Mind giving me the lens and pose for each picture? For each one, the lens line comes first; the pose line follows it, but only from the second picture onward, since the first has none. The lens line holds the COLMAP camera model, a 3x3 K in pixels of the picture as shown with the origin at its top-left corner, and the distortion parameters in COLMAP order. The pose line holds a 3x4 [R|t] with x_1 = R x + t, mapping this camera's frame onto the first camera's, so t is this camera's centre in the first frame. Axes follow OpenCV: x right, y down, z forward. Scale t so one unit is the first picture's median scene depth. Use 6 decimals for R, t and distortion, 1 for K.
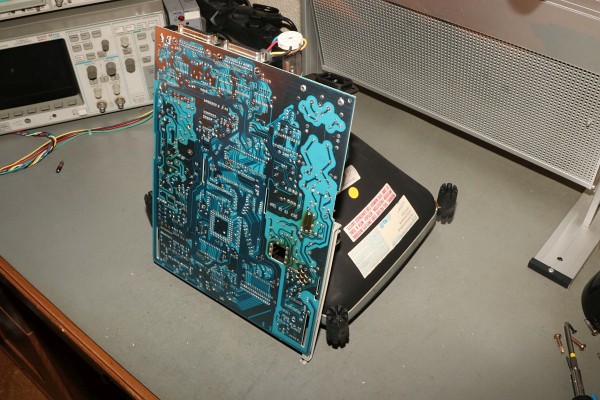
lens RADIAL K [[658.3, 0, 298.9], [0, 658.3, 201.0], [0, 0, 1]] dist [-0.068289, 0.000000]
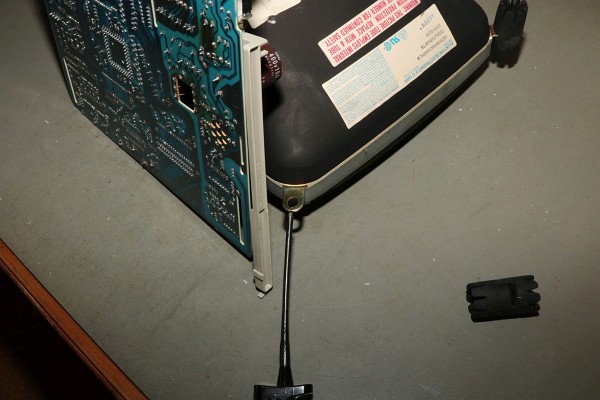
lens RADIAL K [[658.3, 0, 299.7], [0, 658.3, 202.3], [0, 0, 1]] dist [-0.068289, 0.000000]
pose [[0.977431, 0.001402, -0.211248, 0.189666], [0.056932, 0.961232, 0.269801, 0.019402], [0.203436, -0.275739, 0.939458, 0.433999]]
